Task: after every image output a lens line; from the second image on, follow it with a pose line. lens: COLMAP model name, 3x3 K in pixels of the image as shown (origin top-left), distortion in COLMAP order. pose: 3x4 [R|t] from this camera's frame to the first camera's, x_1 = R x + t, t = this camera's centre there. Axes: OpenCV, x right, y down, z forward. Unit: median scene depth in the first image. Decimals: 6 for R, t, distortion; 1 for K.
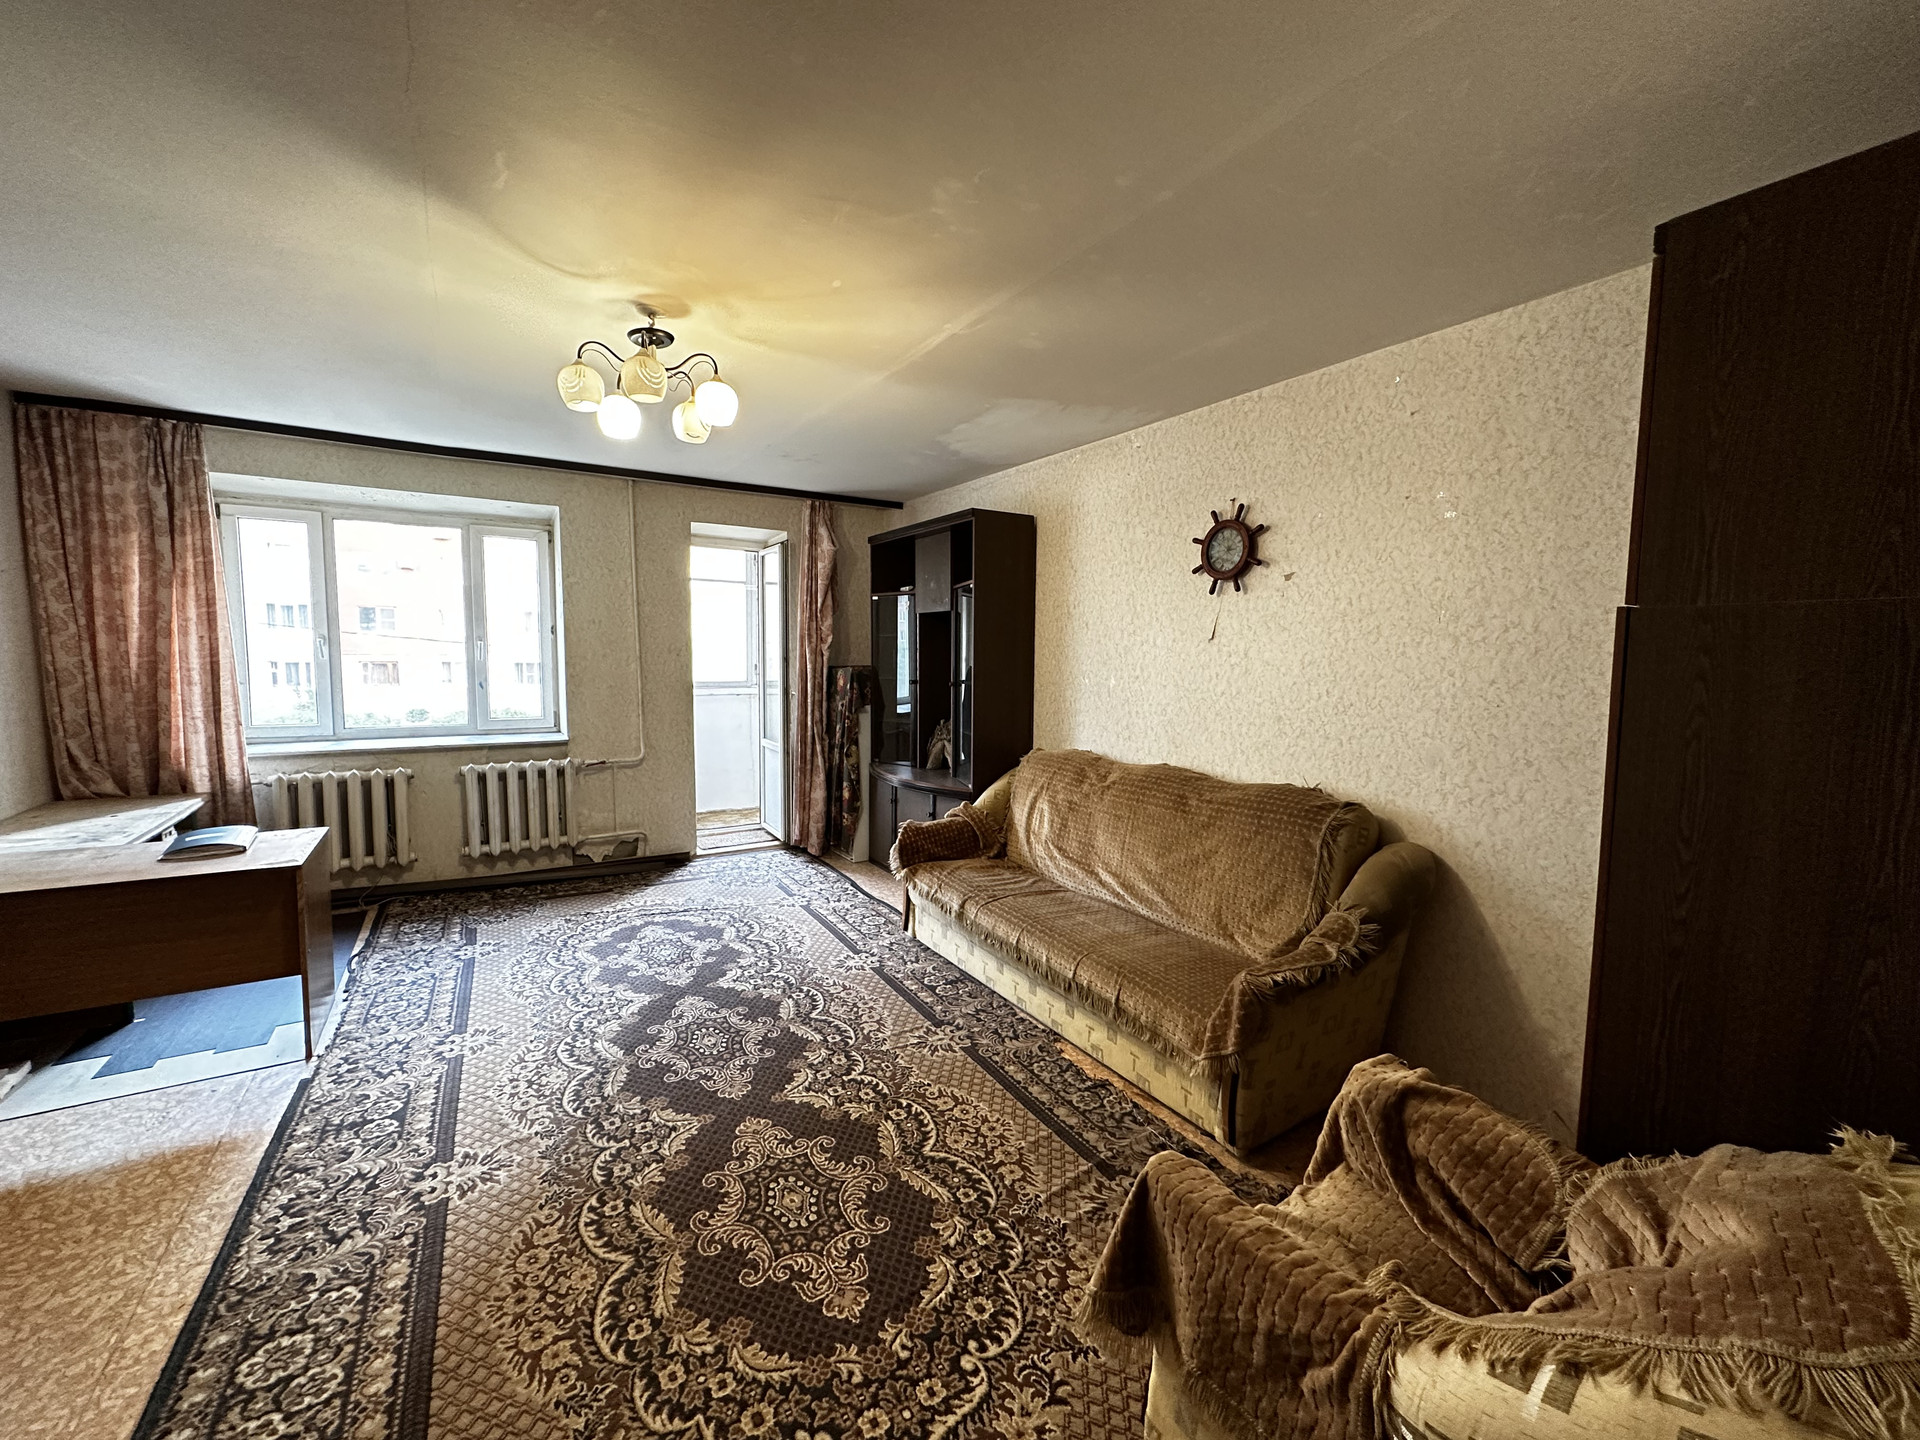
lens RADIAL K [[766.3, 0, 964.2], [0, 766.3, 722.5], [0, 0, 1]] dist [-0.001726, 0.000681]
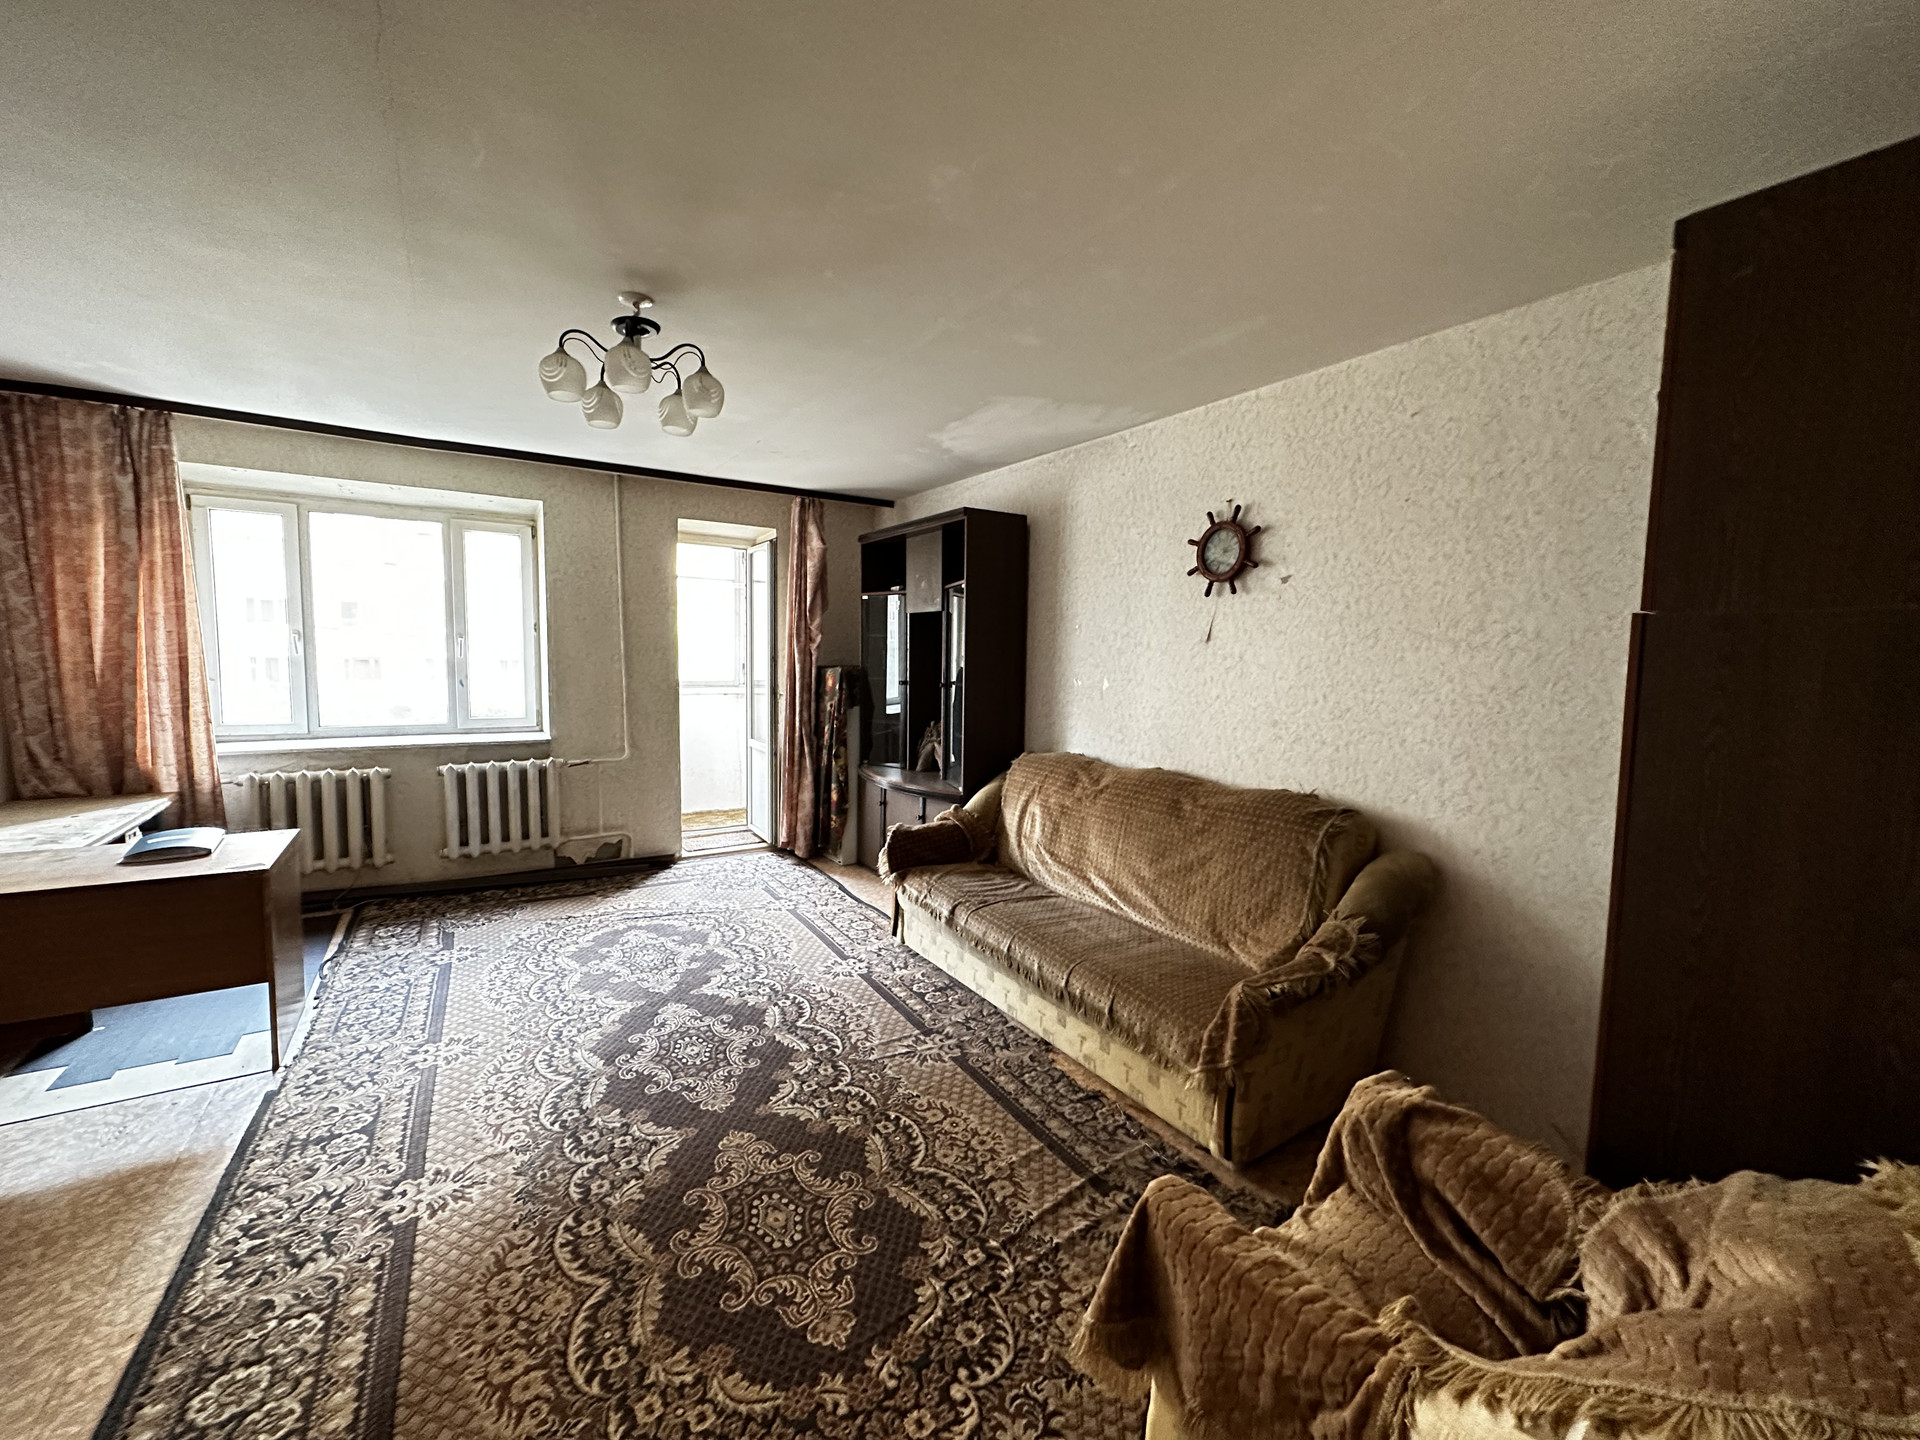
lens RADIAL K [[766.3, 0, 963.8], [0, 766.3, 721.8], [0, 0, 1]] dist [-0.001726, 0.000681]
pose [[0.999882, 0.006164, 0.014105, -0.004108], [-0.006150, 0.999981, -0.001005, -0.003917], [-0.014111, 0.000918, 0.999900, 0.022037]]
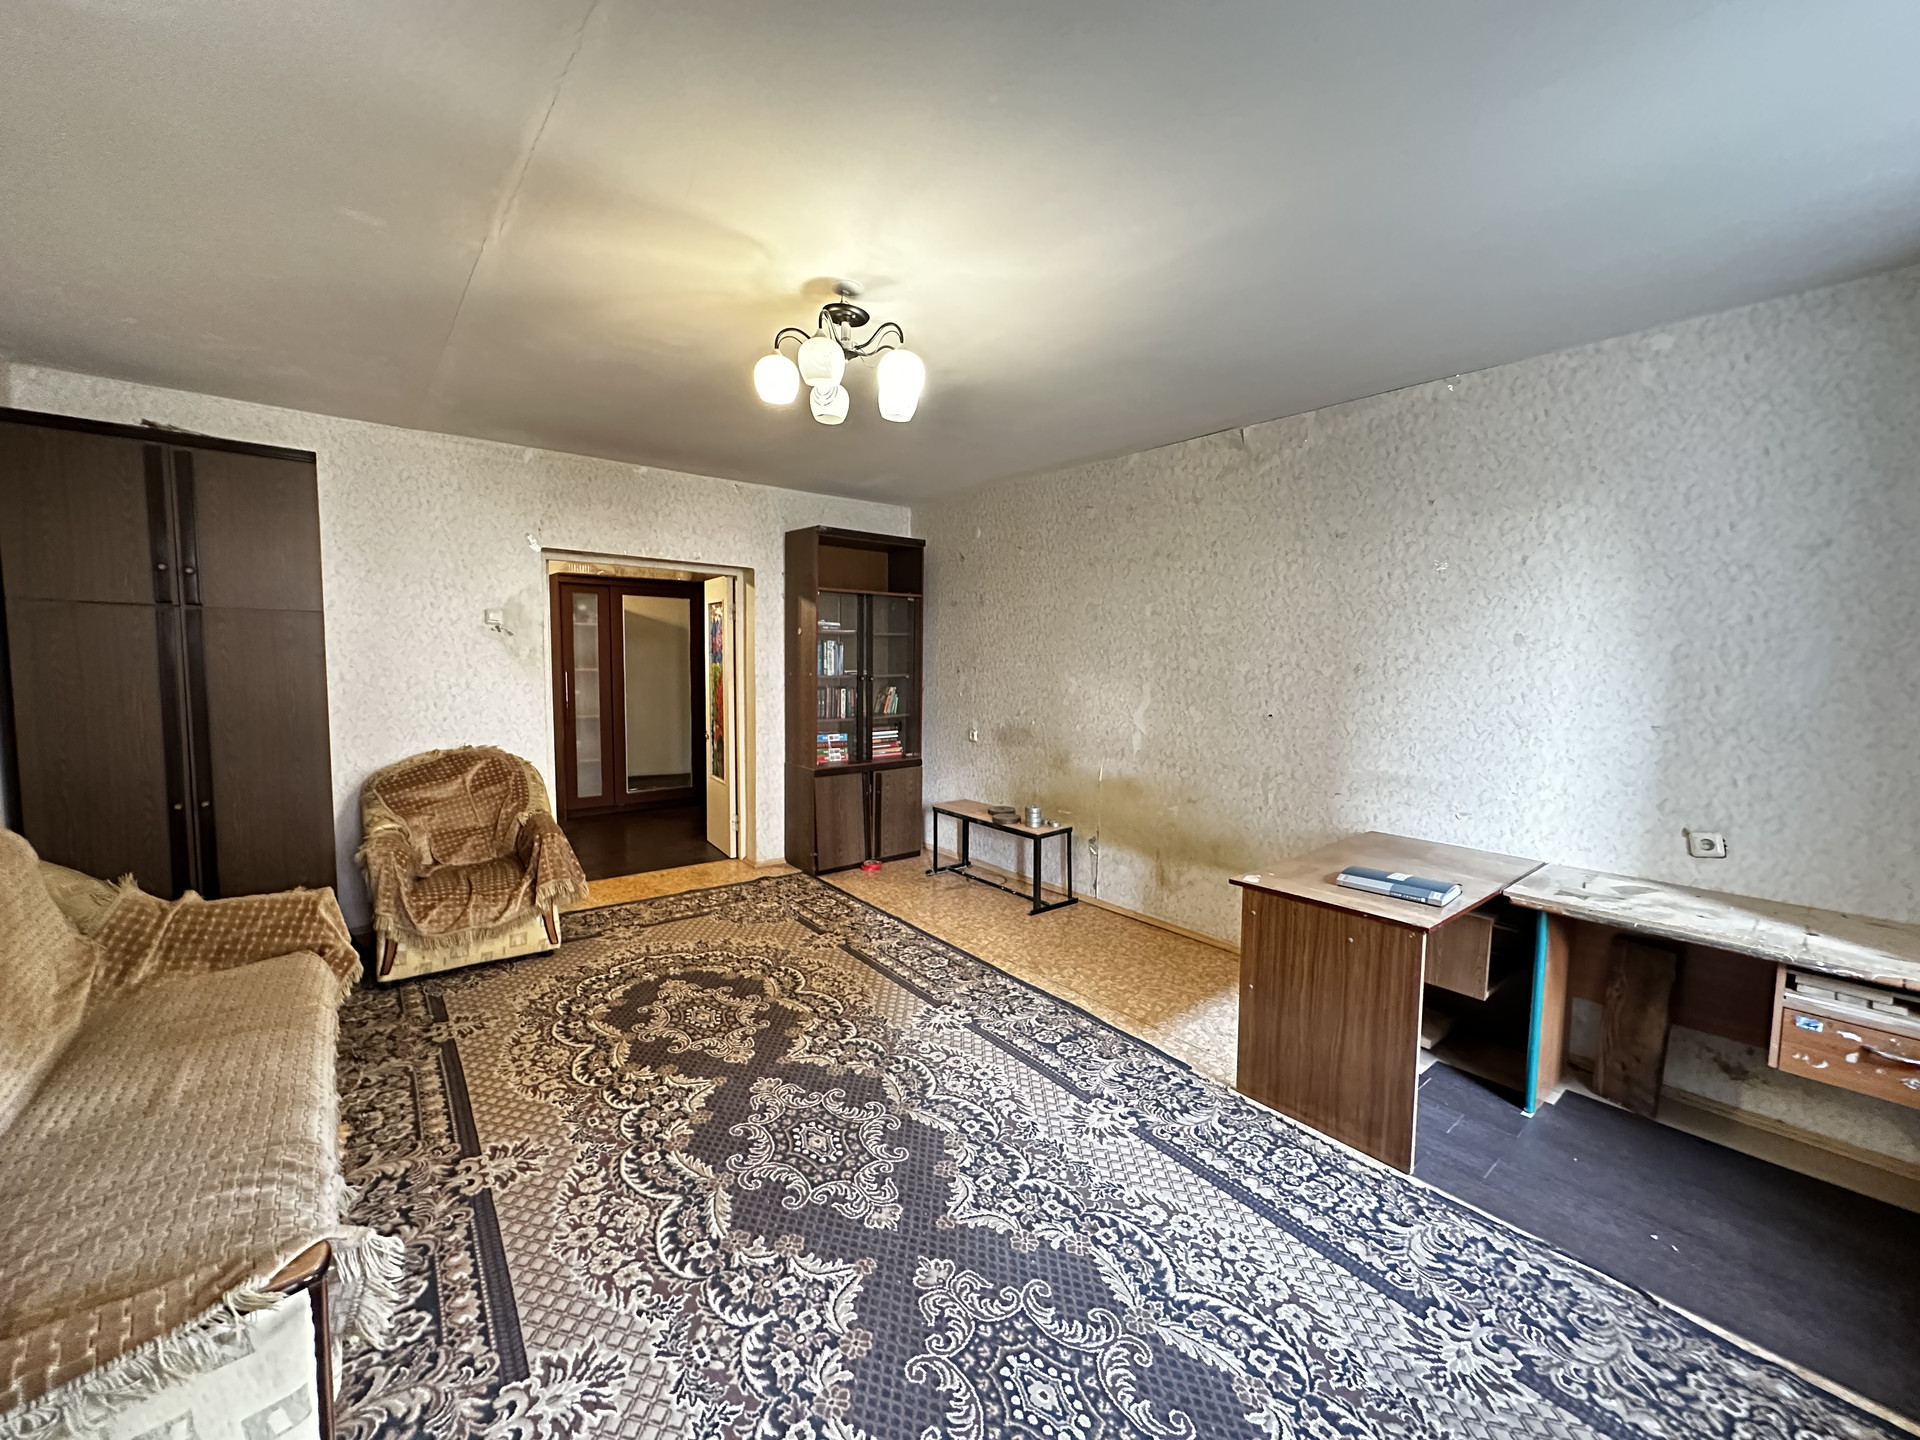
lens RADIAL K [[766.3, 0, 964.5], [0, 766.3, 721.0], [0, 0, 1]] dist [-0.001726, 0.000681]
pose [[-0.991895, -0.019372, -0.125572, -0.413917], [-0.041414, 0.983627, 0.175391, -0.168138], [0.120118, 0.179170, -0.976458, 1.884868]]
